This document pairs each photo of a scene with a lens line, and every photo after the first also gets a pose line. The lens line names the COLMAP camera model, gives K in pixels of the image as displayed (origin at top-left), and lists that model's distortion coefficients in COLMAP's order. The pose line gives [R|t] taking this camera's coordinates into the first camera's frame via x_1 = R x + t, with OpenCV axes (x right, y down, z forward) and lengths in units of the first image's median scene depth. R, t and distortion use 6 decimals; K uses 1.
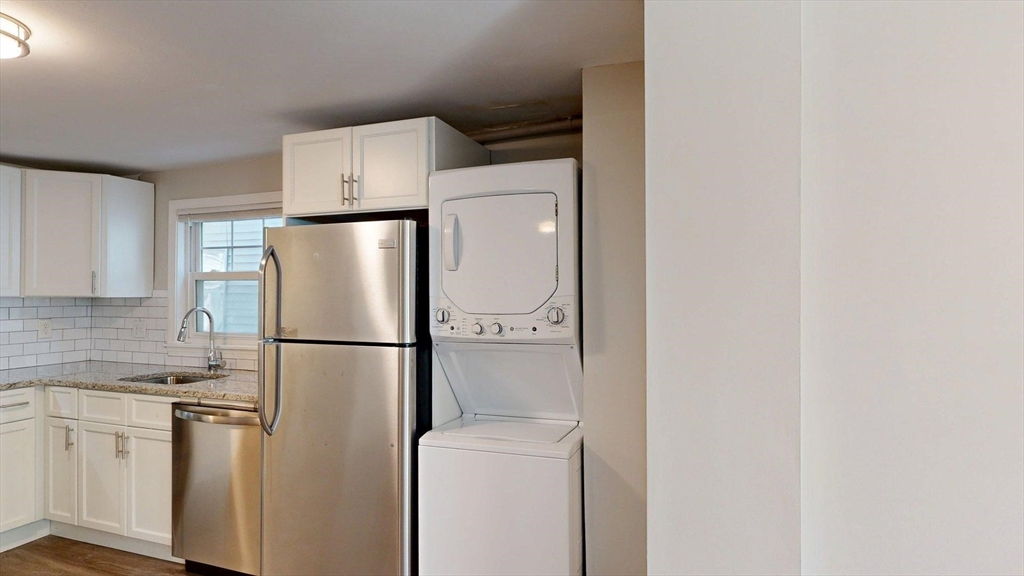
lens RADIAL K [[587.8, 0, 527.6], [0, 587.8, 263.4], [0, 0, 1]] dist [-0.003226, -0.002303]
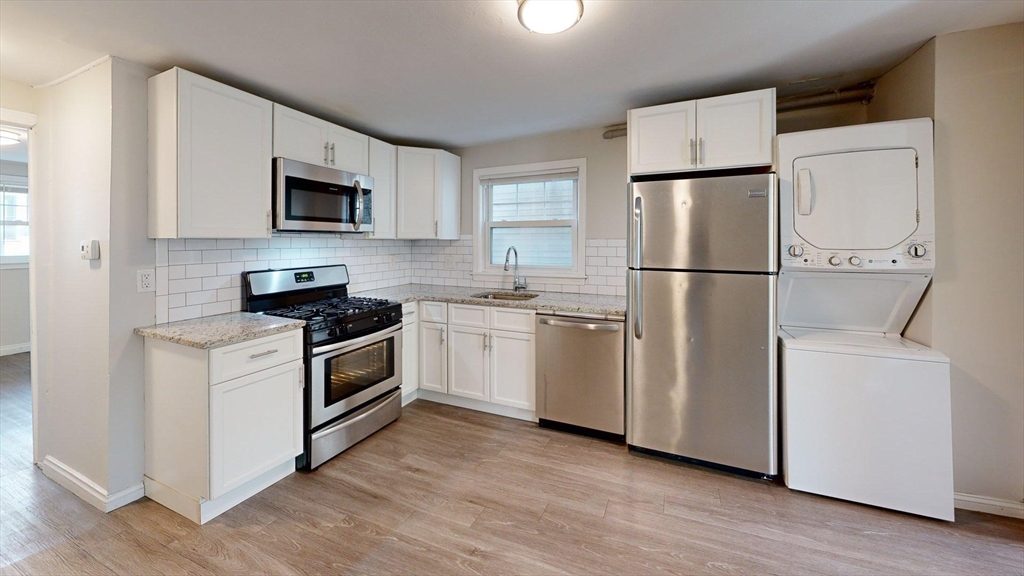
lens RADIAL K [[394.2, 0, 507.7], [0, 394.2, 277.8], [0, 0, 1]] dist [-0.000645, -0.000143]
pose [[0.995996, 0.007864, -0.089056, -0.544650], [0.004790, 0.990000, 0.140983, 0.018653], [0.089274, -0.140845, 0.985998, 0.074667]]
